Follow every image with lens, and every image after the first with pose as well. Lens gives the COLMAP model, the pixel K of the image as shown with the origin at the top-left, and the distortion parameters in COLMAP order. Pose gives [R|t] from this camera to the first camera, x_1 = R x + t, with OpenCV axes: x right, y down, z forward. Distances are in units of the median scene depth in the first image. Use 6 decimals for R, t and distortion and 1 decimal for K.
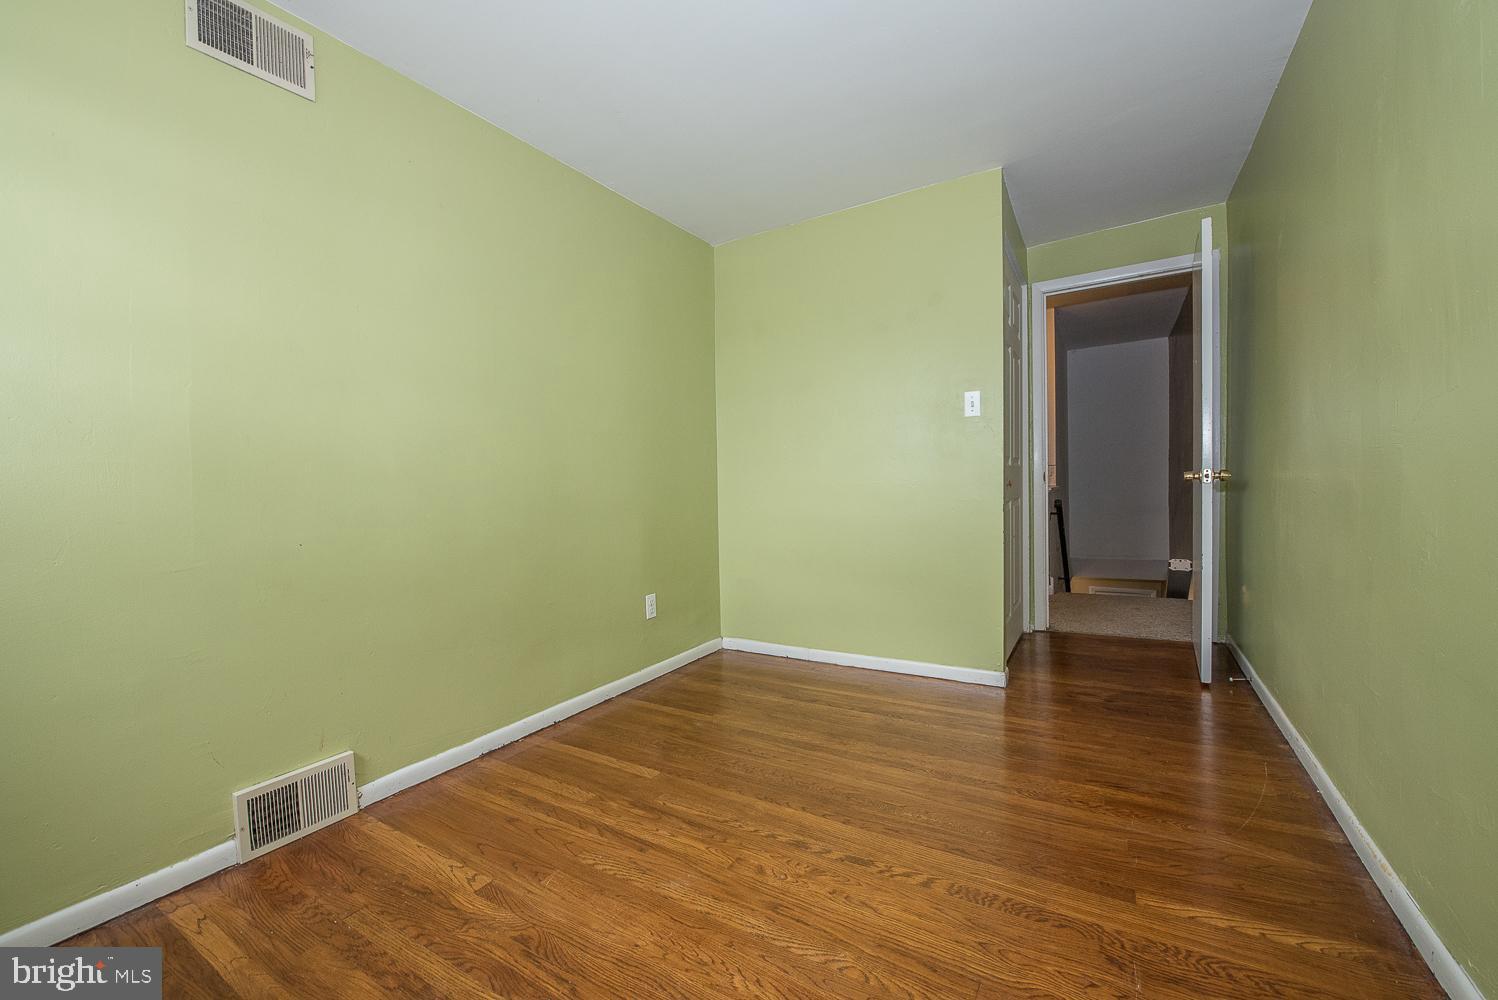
lens RADIAL K [[594.2, 0, 743.4], [0, 594.2, 508.4], [0, 0, 1]] dist [-0.017748, -0.001787]
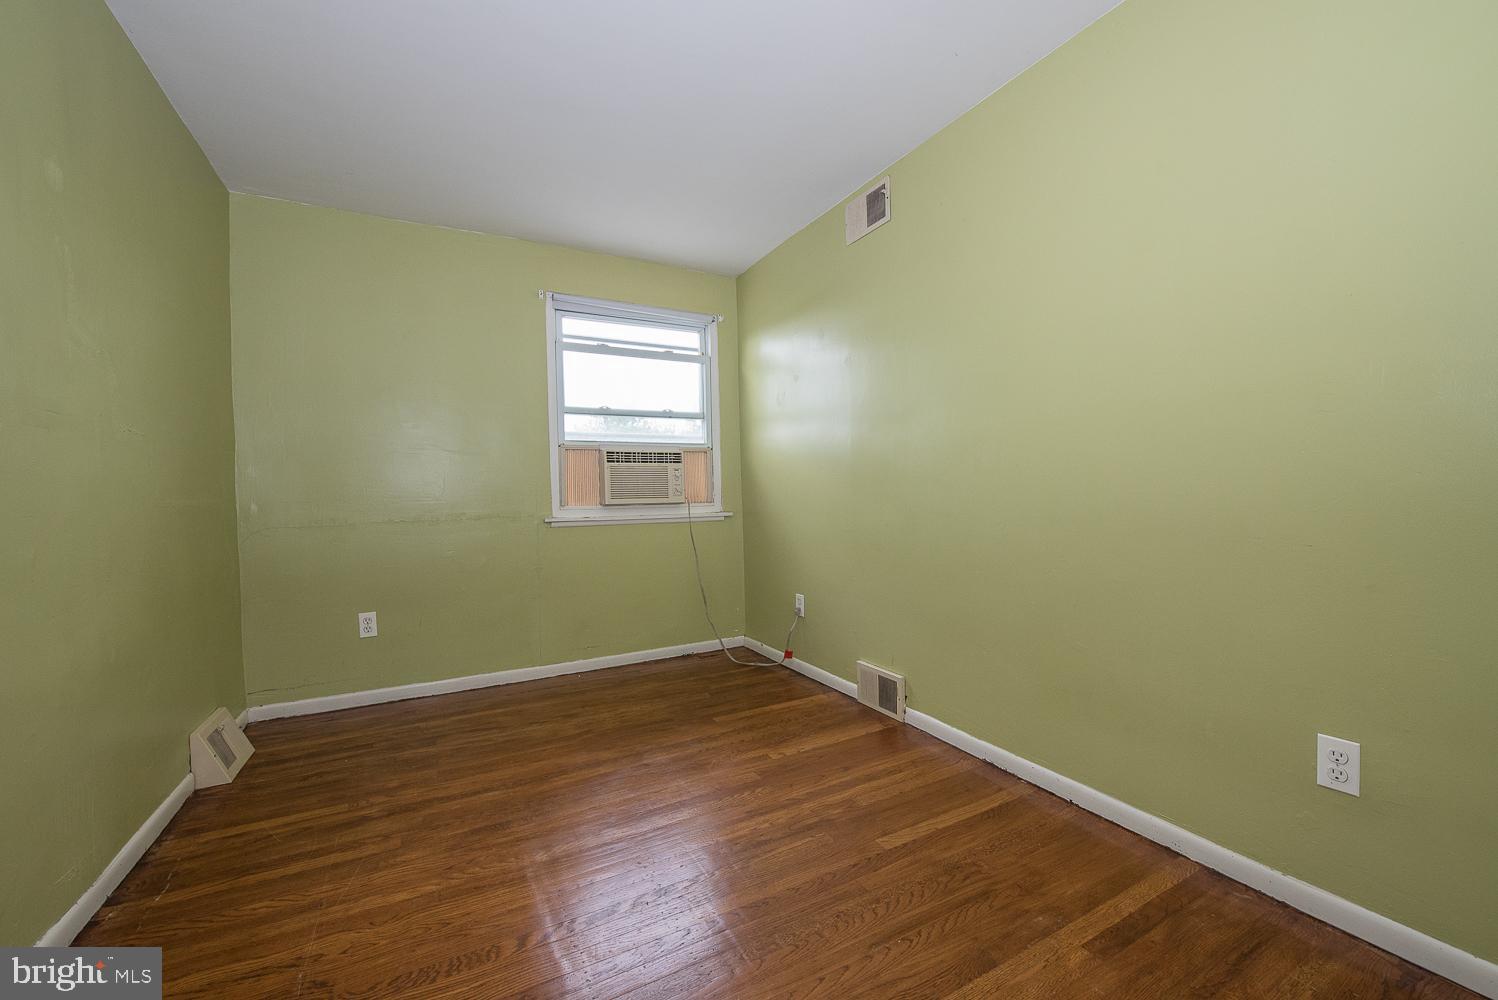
lens RADIAL K [[594.2, 0, 741.6], [0, 594.2, 496.6], [0, 0, 1]] dist [-0.017748, -0.001787]
pose [[-0.502314, 0.049528, -0.863266, 0.674951], [-0.007594, 0.998067, 0.061681, -0.088678], [0.864652, 0.037539, -0.500967, 1.299191]]
